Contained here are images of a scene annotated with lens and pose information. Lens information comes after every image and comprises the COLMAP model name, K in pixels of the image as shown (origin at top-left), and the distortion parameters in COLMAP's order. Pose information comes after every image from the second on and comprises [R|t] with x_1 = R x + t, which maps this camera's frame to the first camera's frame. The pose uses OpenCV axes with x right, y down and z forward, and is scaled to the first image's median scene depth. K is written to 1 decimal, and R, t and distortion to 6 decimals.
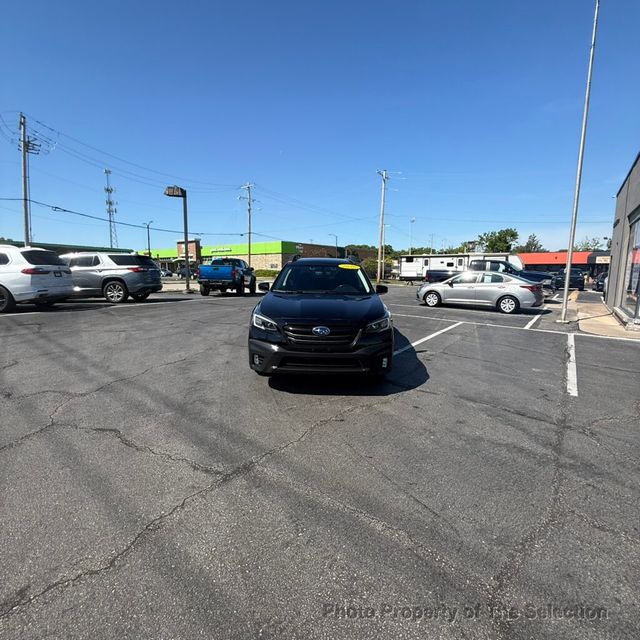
lens RADIAL K [[338.6, 0, 319.0], [0, 338.6, 310.0], [0, 0, 1]] dist [0.003498, -0.002646]
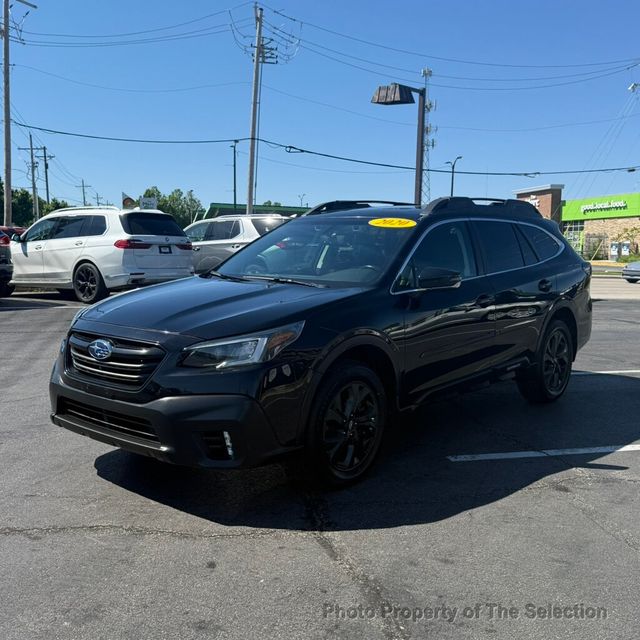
lens RADIAL K [[716.5, 0, 316.7], [0, 716.5, 316.2], [0, 0, 1]] dist [0.041159, 0.000000]
pose [[0.769269, 0.062523, -0.635858, 0.276007], [-0.081245, 0.996694, -0.000287, -0.002946], [0.633738, 0.051881, 0.771806, 0.128803]]
